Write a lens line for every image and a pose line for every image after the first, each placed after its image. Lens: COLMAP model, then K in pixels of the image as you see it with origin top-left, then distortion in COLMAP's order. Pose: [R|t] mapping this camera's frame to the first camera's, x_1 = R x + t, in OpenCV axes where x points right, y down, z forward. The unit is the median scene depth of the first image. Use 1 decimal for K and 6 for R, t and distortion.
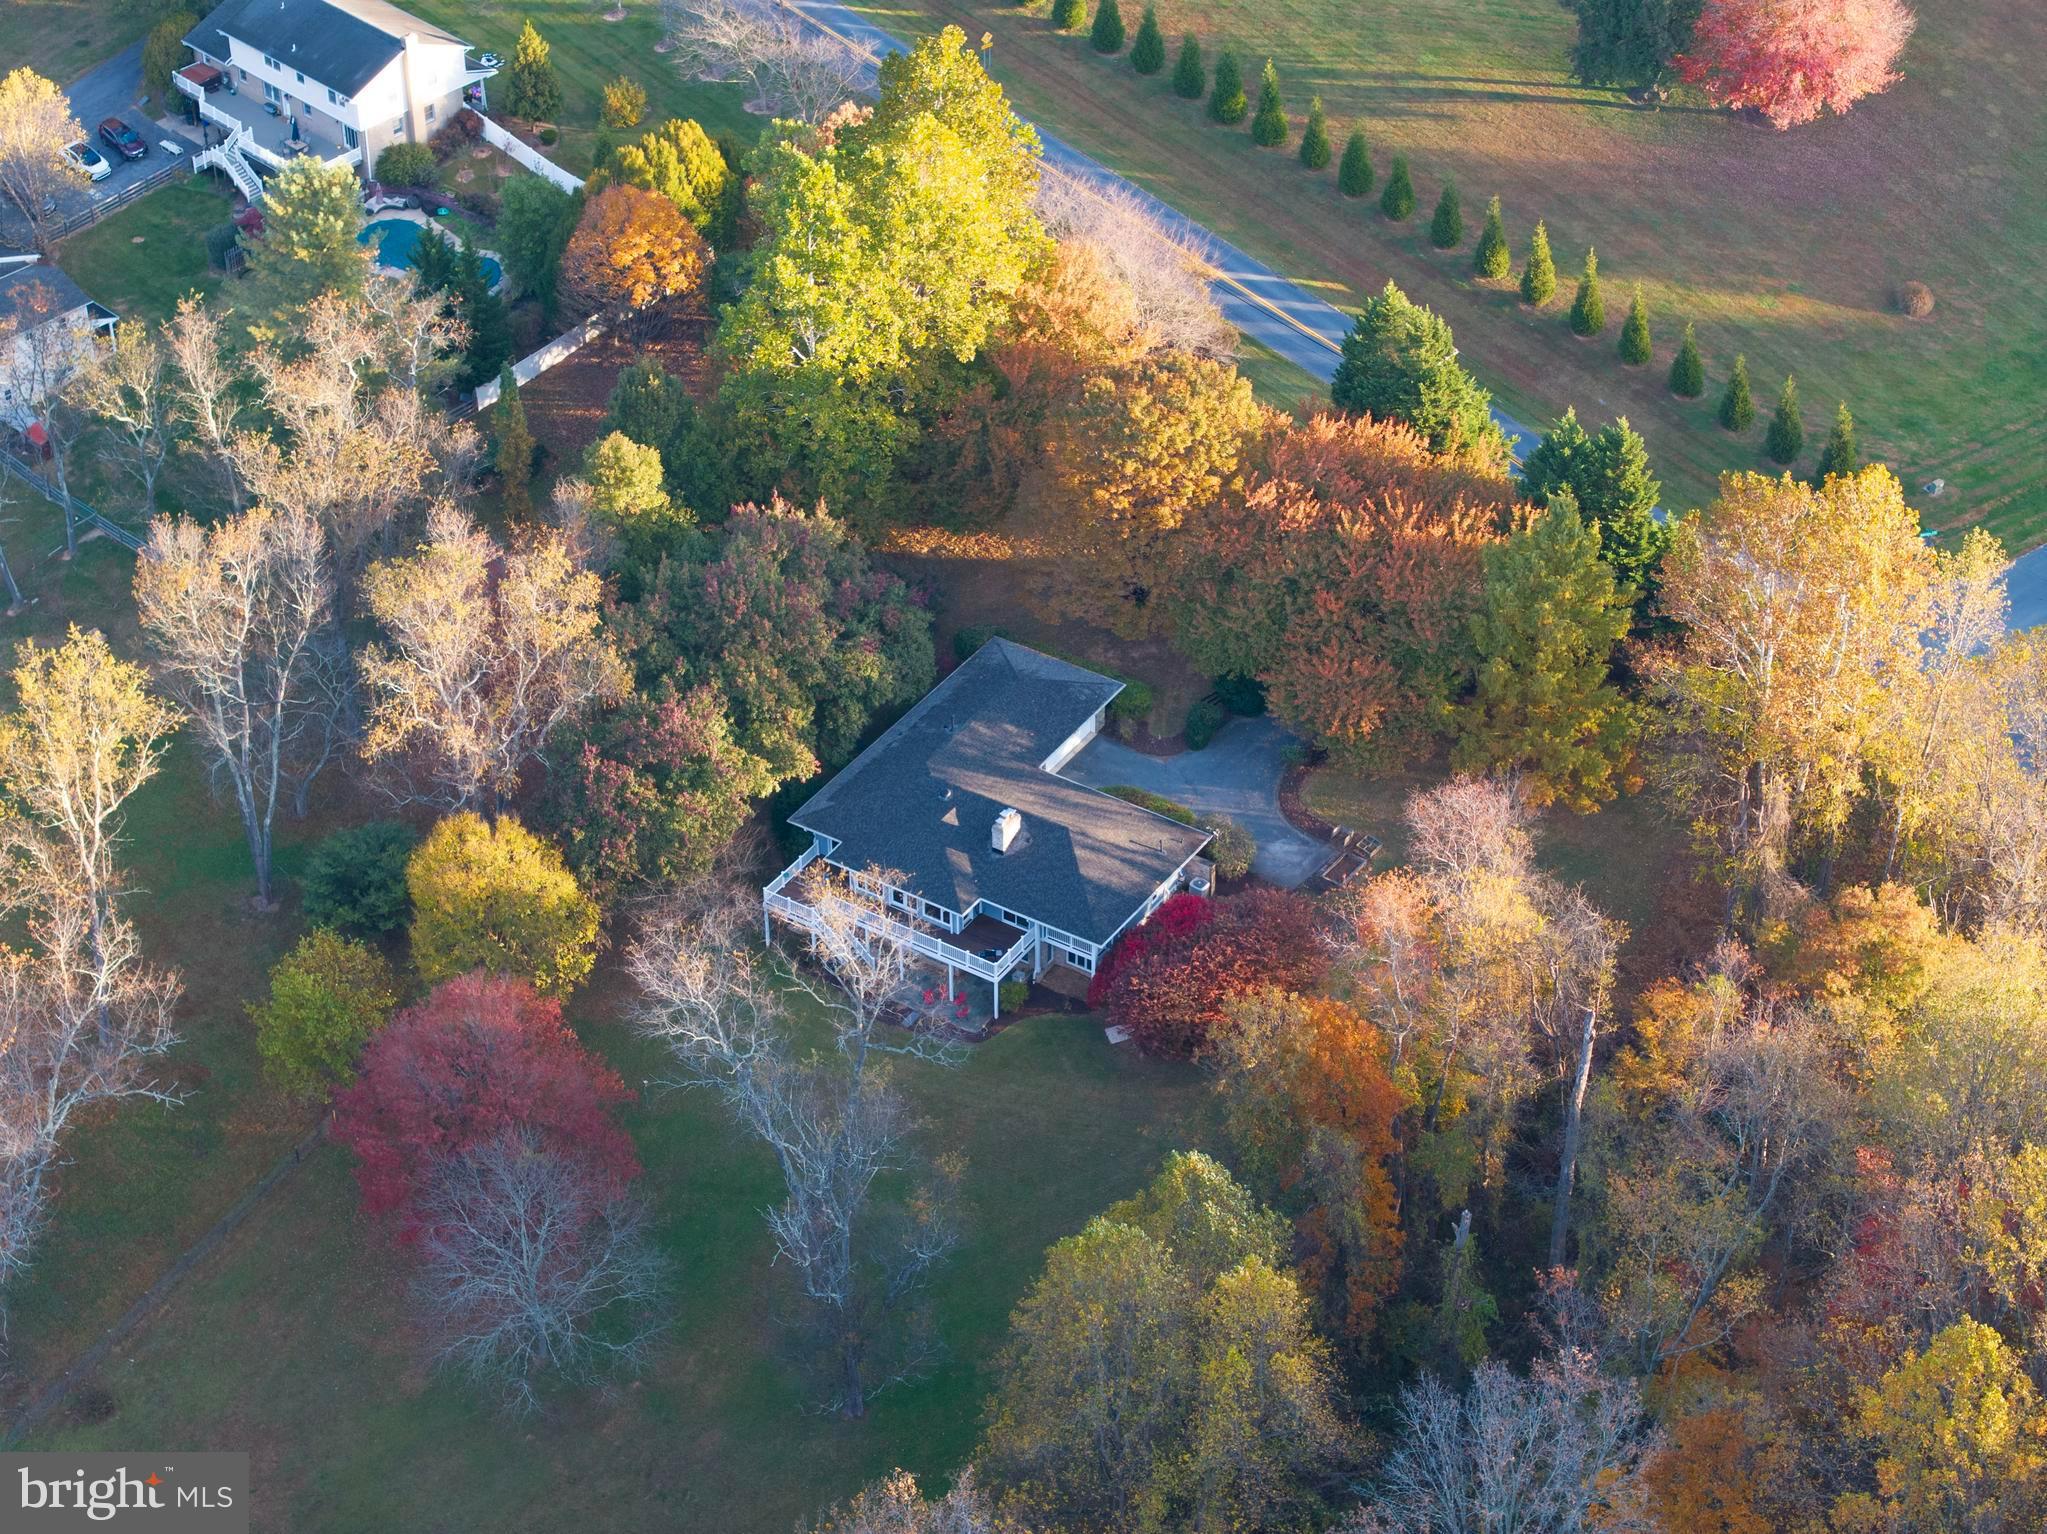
lens RADIAL K [[4141.2, 0, 1023.5], [0, 4141.2, 767.0], [0, 0, 1]] dist [-0.184405, 1.446336]
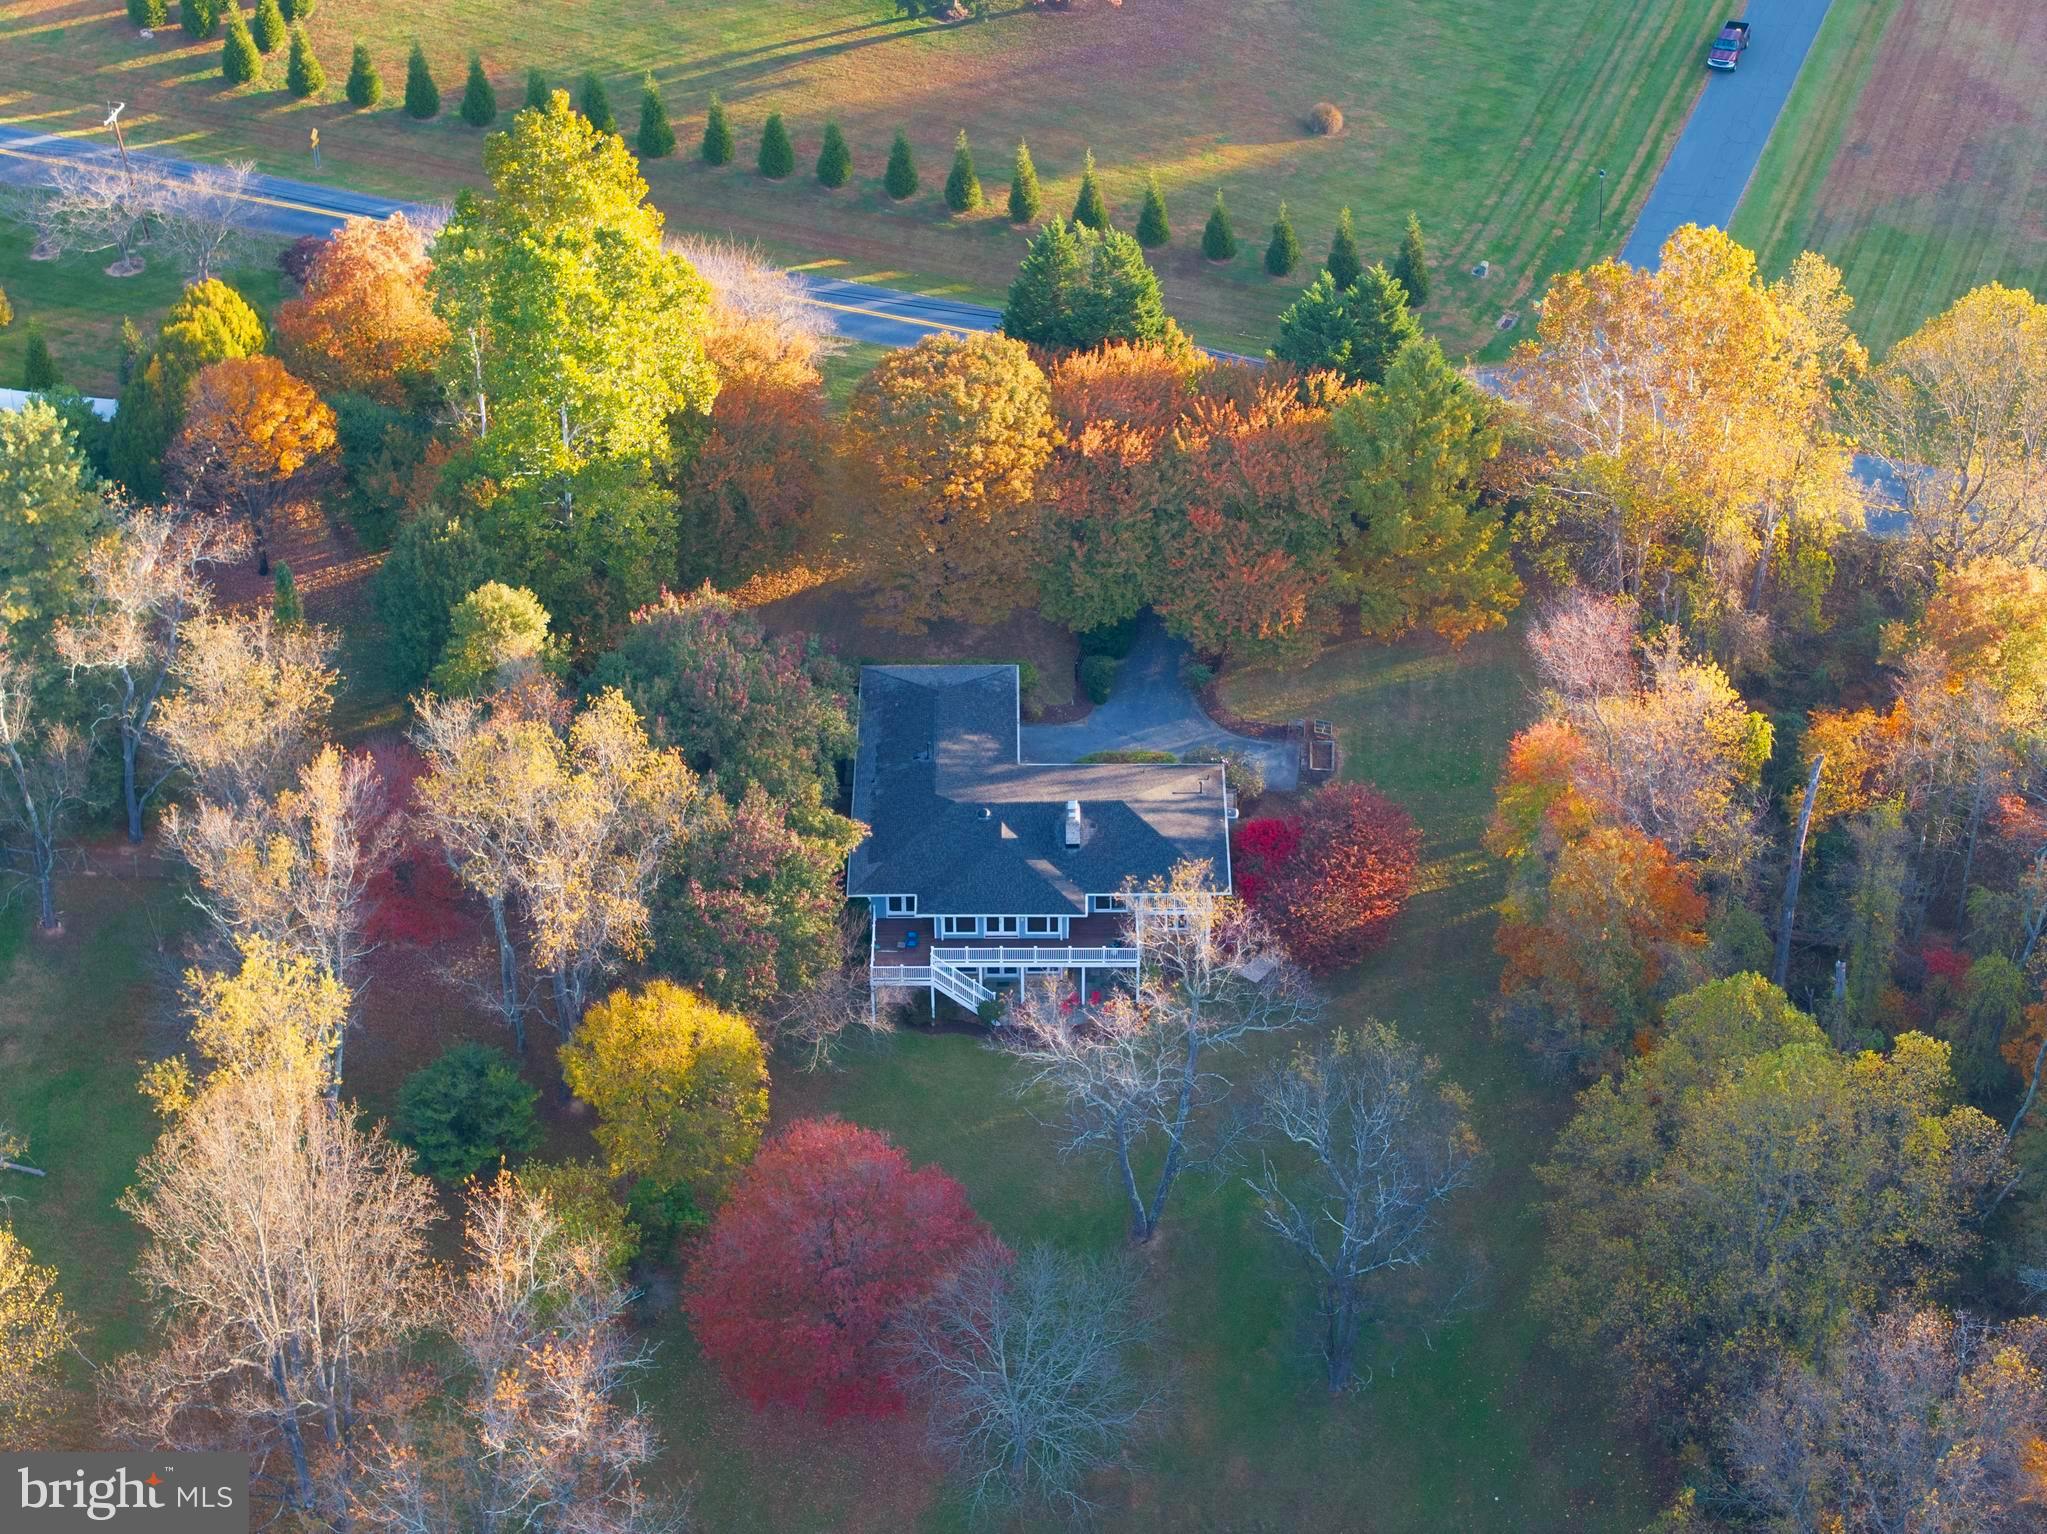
lens RADIAL K [[4141.2, 0, 1023.5], [0, 4141.2, 767.0], [0, 0, 1]] dist [-0.184405, 1.446336]
pose [[0.840863, -0.328659, 0.430039, -0.412773], [0.328805, 0.941297, 0.076470, -0.072800], [-0.429927, 0.077098, 0.899566, 0.105516]]
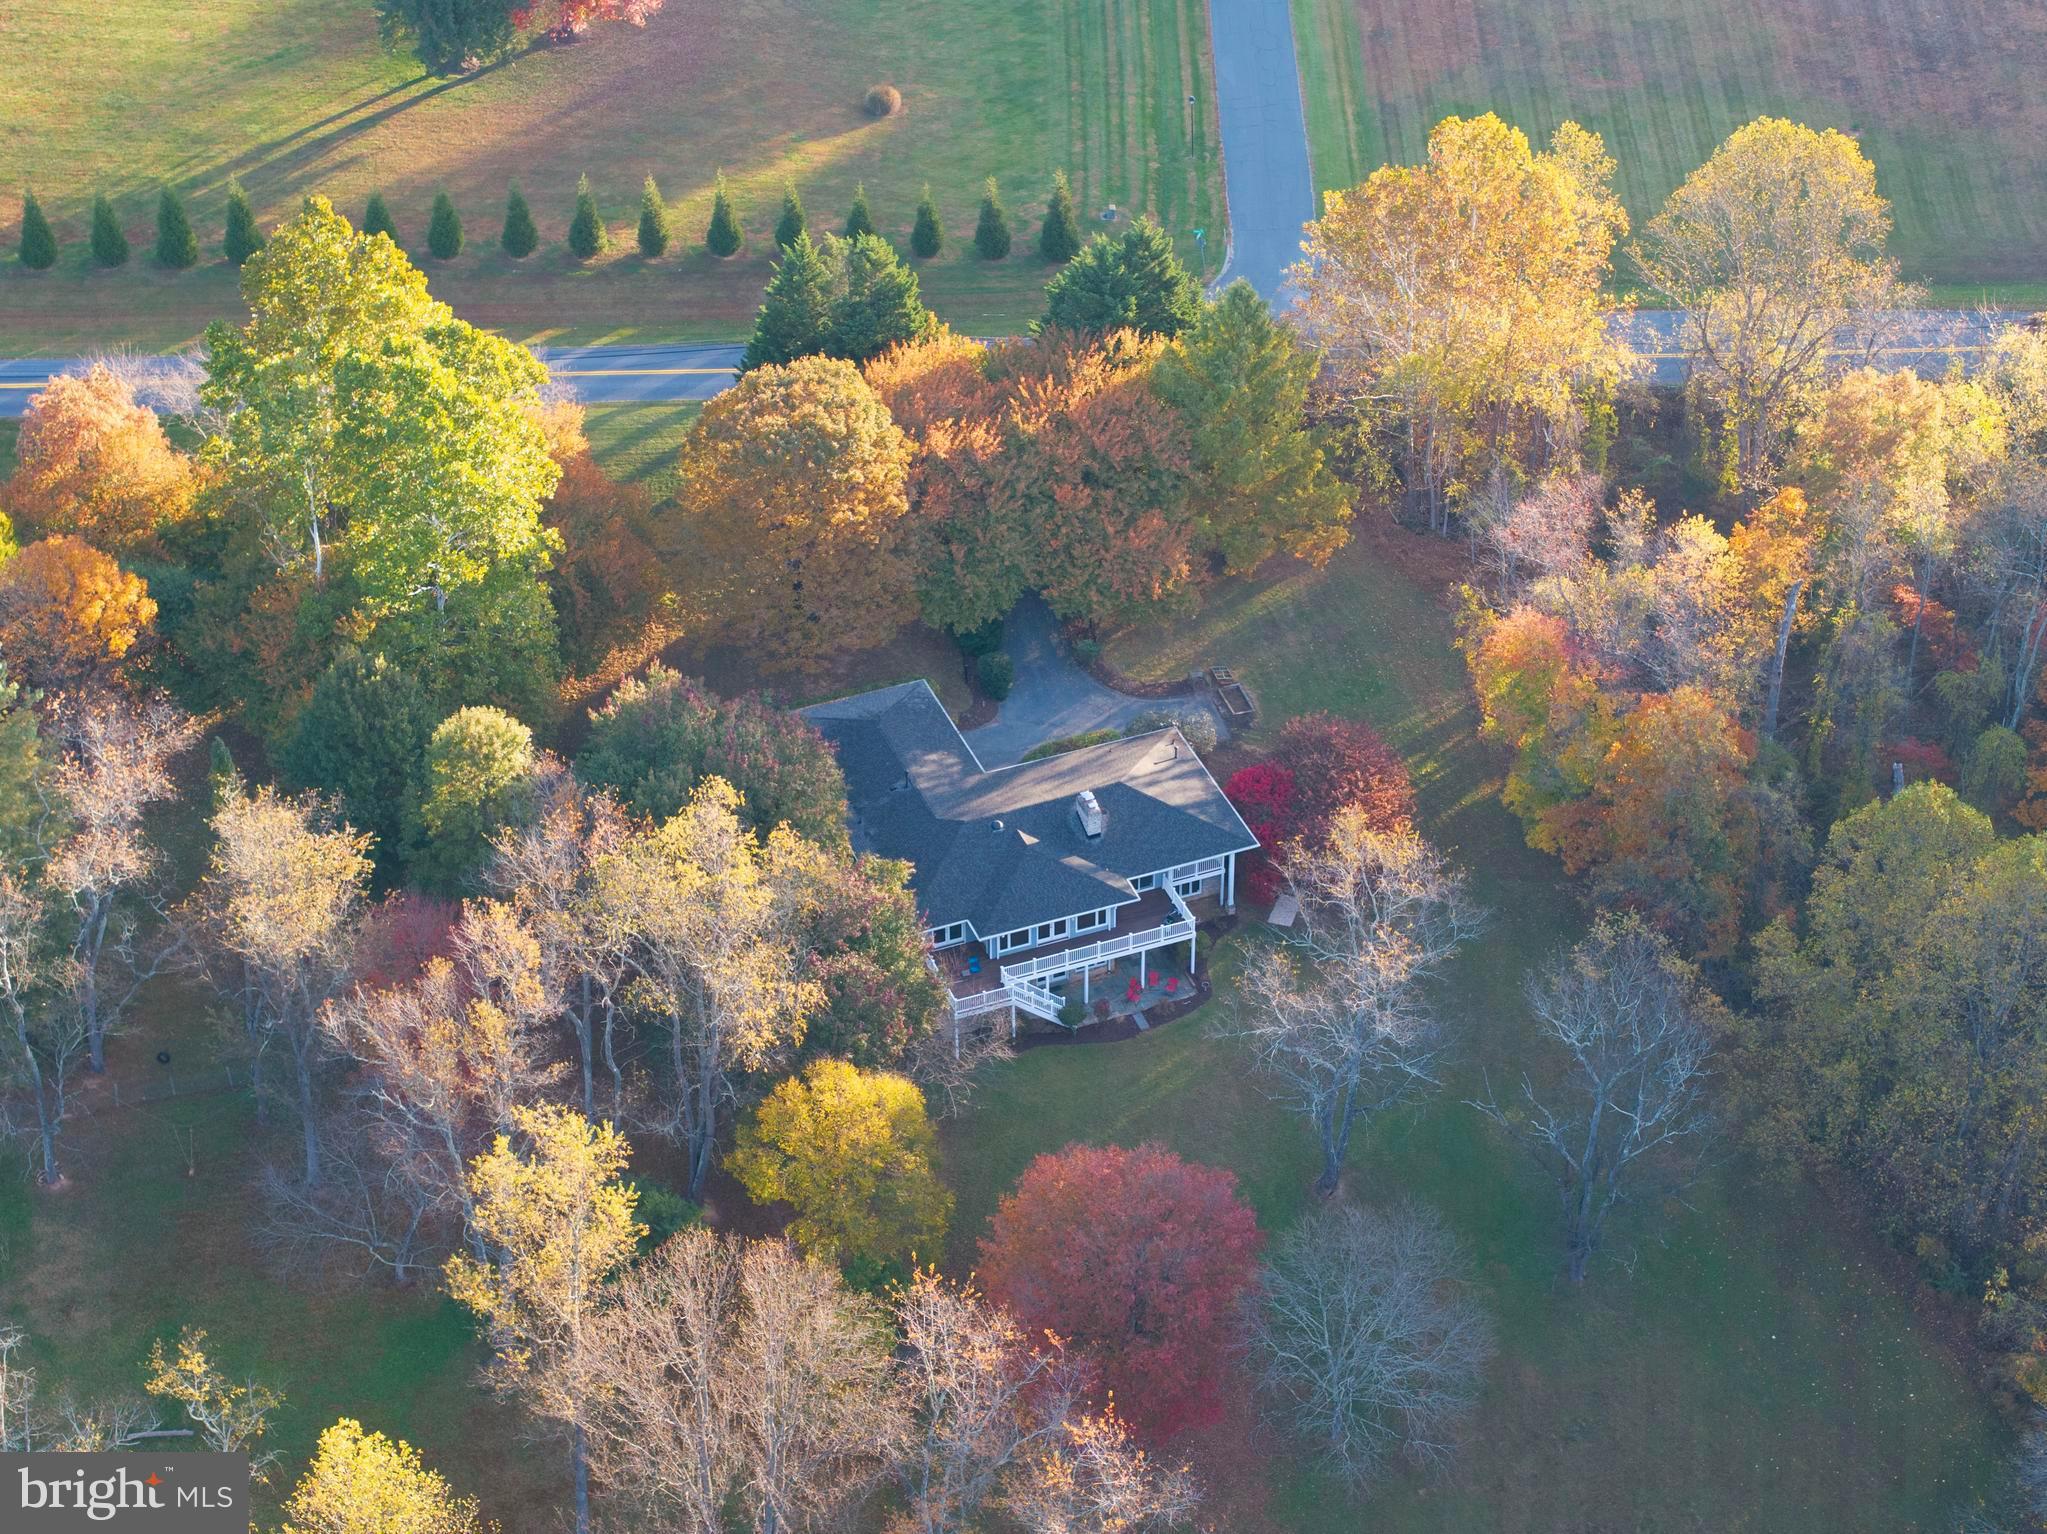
lens RADIAL K [[4141.2, 0, 1023.5], [0, 4141.2, 767.0], [0, 0, 1]] dist [-0.184405, 1.446336]
pose [[0.580039, -0.495673, 0.646423, -0.610548], [0.494467, 0.844879, 0.204160, -0.192113], [-0.647346, 0.201214, 0.735157, 0.267006]]
